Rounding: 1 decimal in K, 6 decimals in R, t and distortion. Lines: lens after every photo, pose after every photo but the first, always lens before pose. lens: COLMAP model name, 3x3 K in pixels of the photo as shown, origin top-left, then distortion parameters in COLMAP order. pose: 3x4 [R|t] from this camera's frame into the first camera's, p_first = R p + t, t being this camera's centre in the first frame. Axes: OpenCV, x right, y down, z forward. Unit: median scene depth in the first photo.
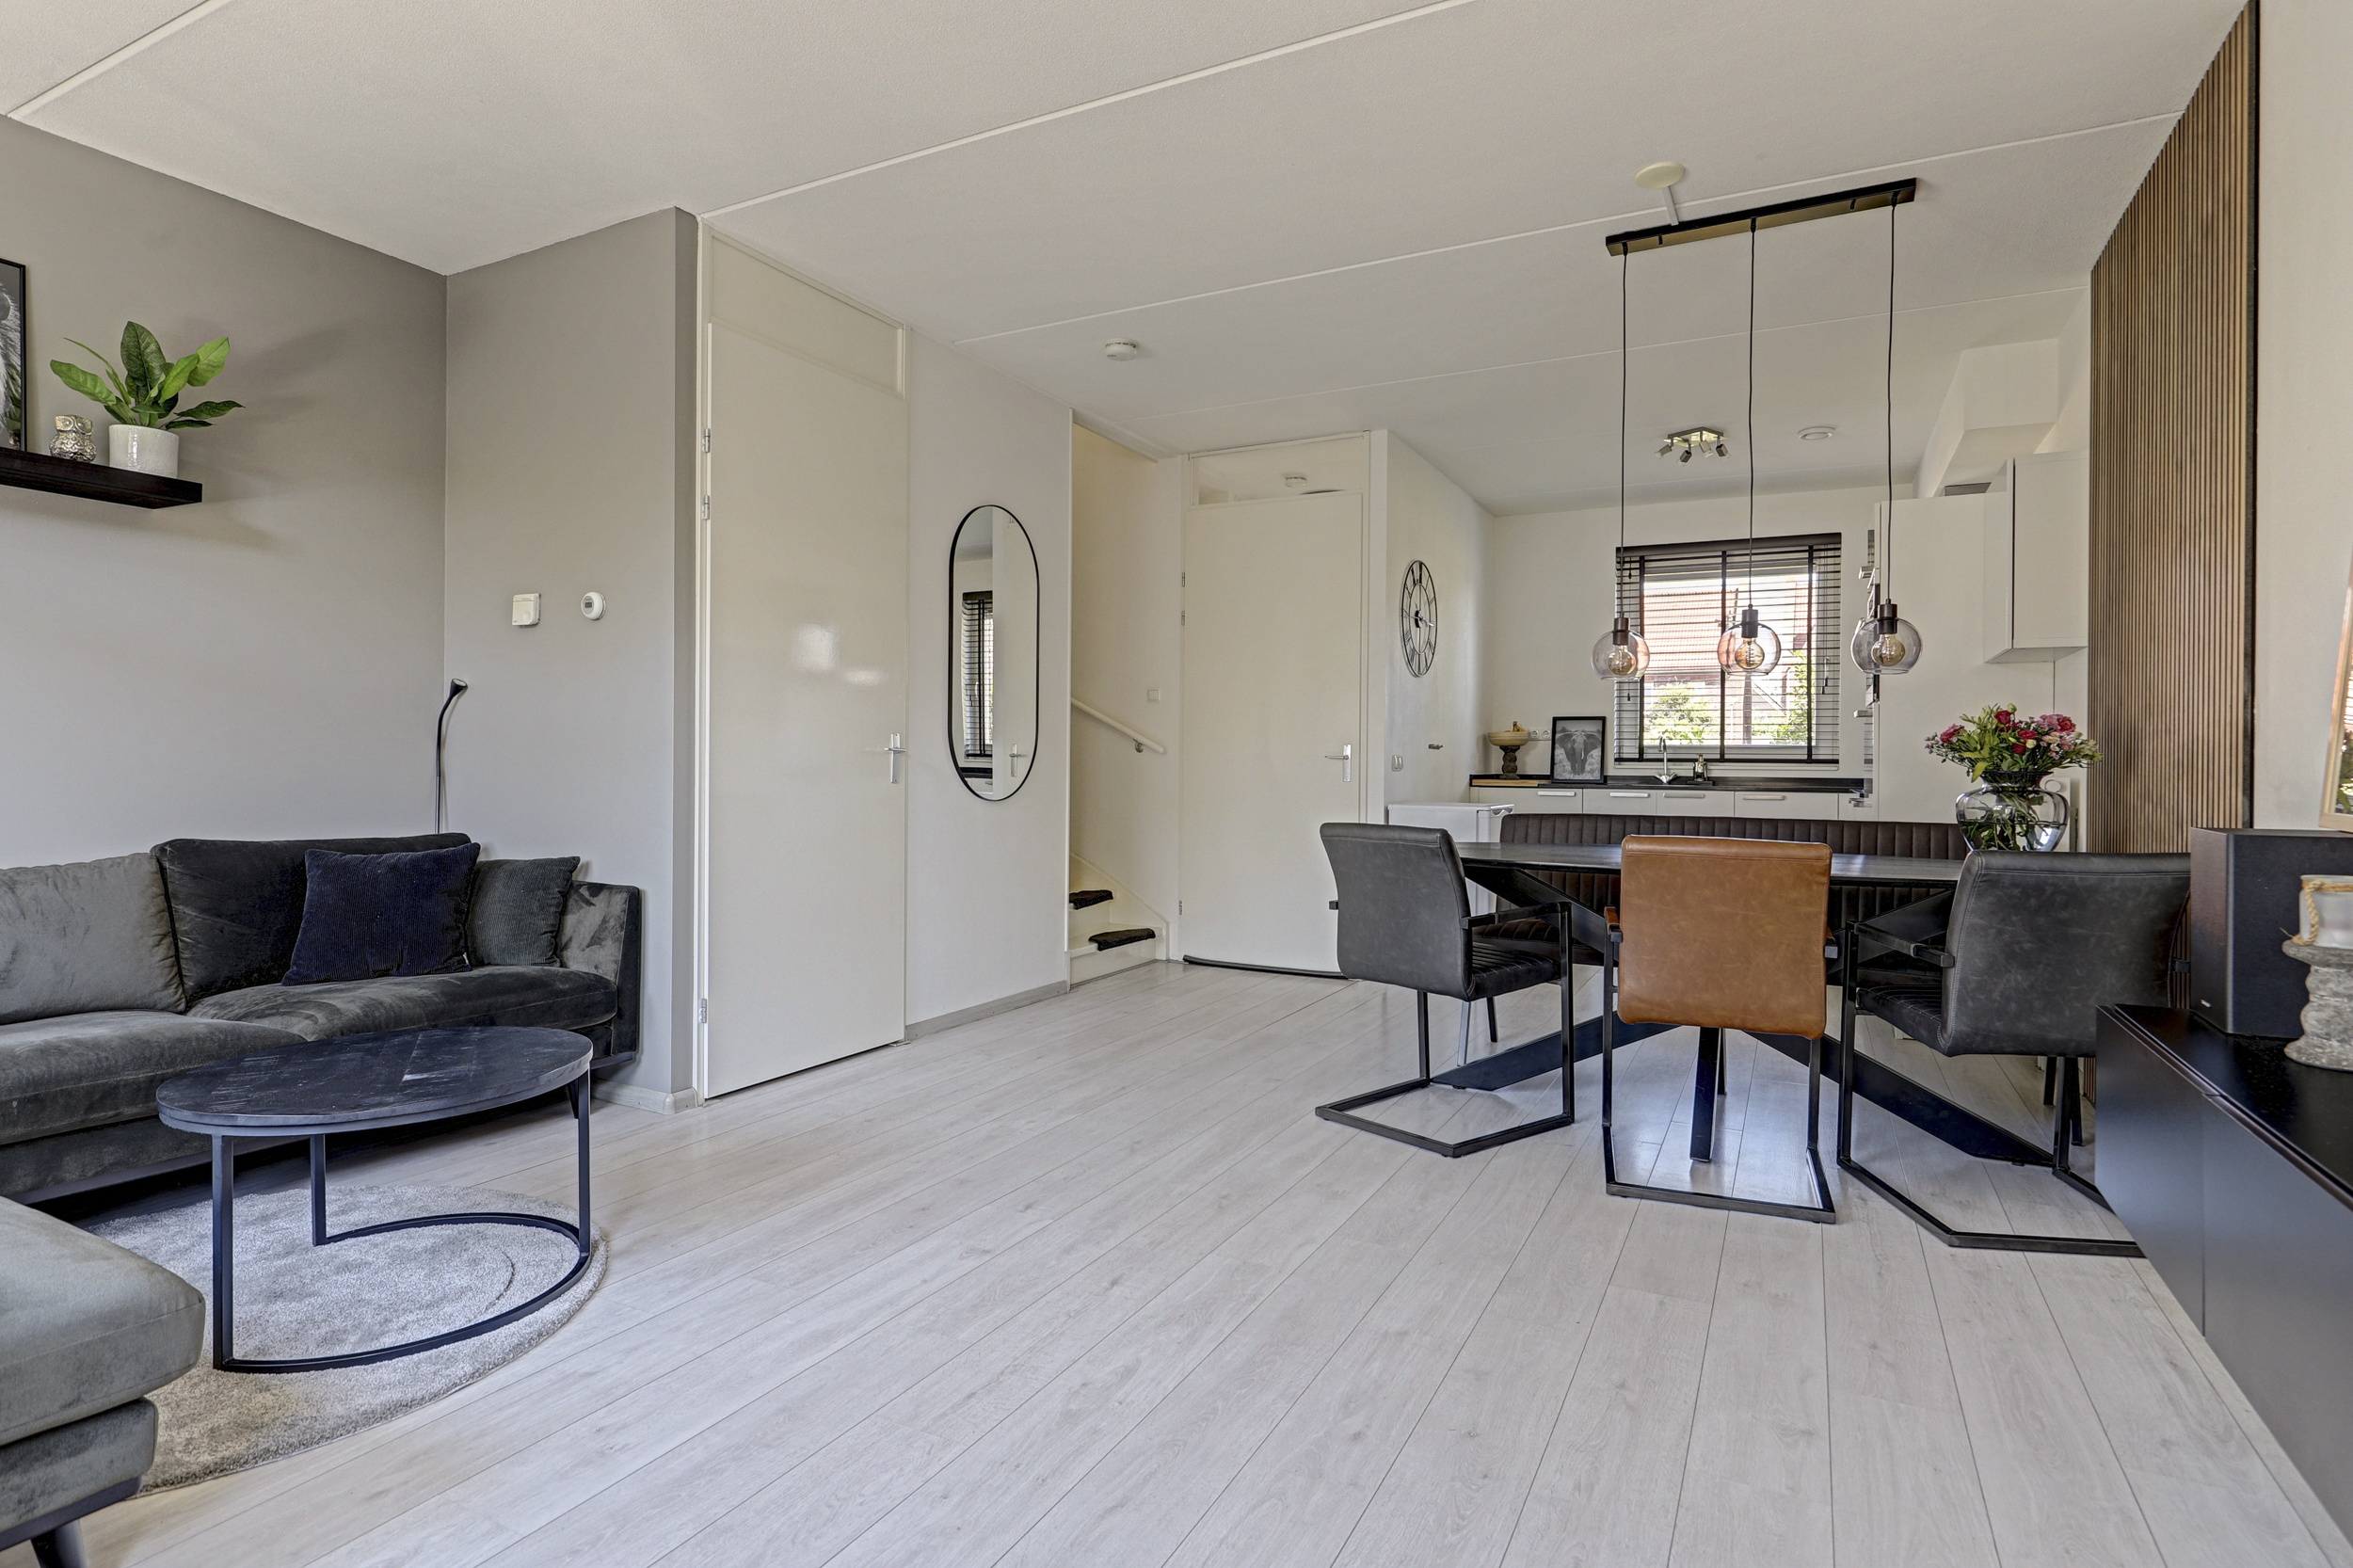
lens RADIAL K [[1207.5, 0, 1176.5], [0, 1207.5, 784.0], [0, 0, 1]] dist [-0.000219, -0.000203]
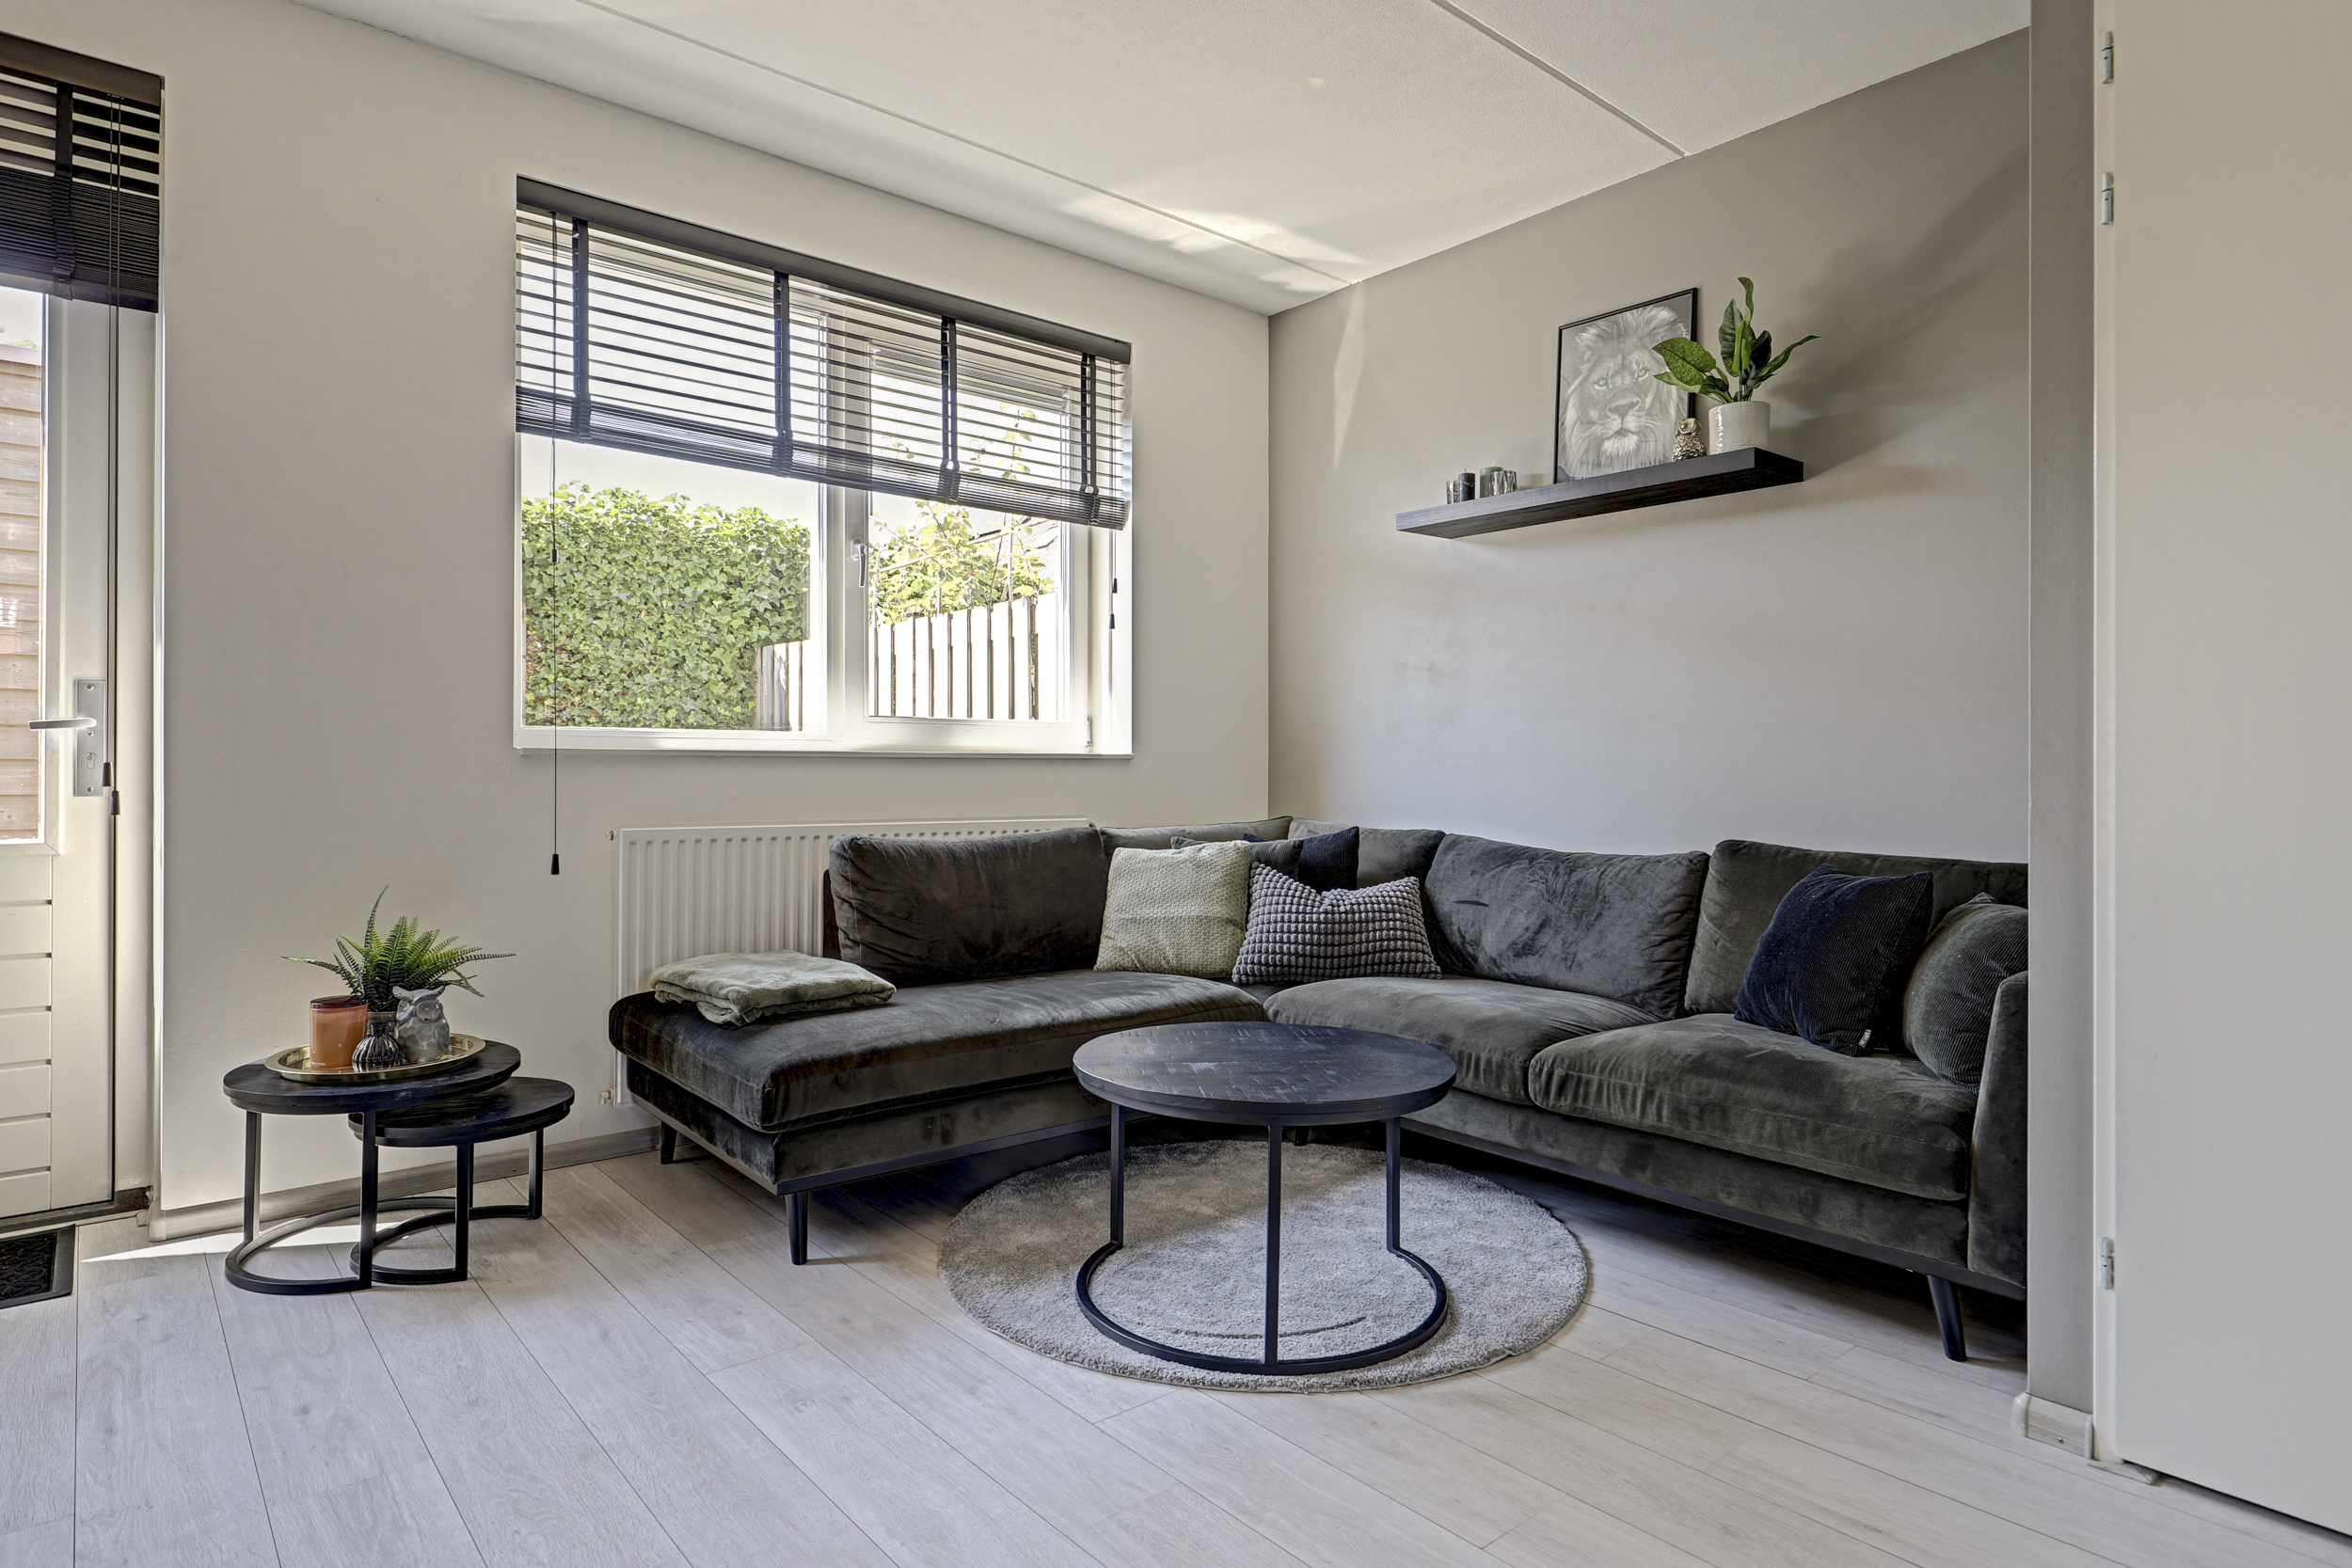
lens RADIAL K [[1285.1, 0, 1170.1], [0, 1285.1, 763.3], [0, 0, 1]] dist [-0.000276, 0.000064]
pose [[-0.380118, -0.016499, -0.924791, 0.259172], [-0.021939, 0.999720, -0.008818, 0.006190], [0.924678, 0.016937, -0.380374, 1.022017]]
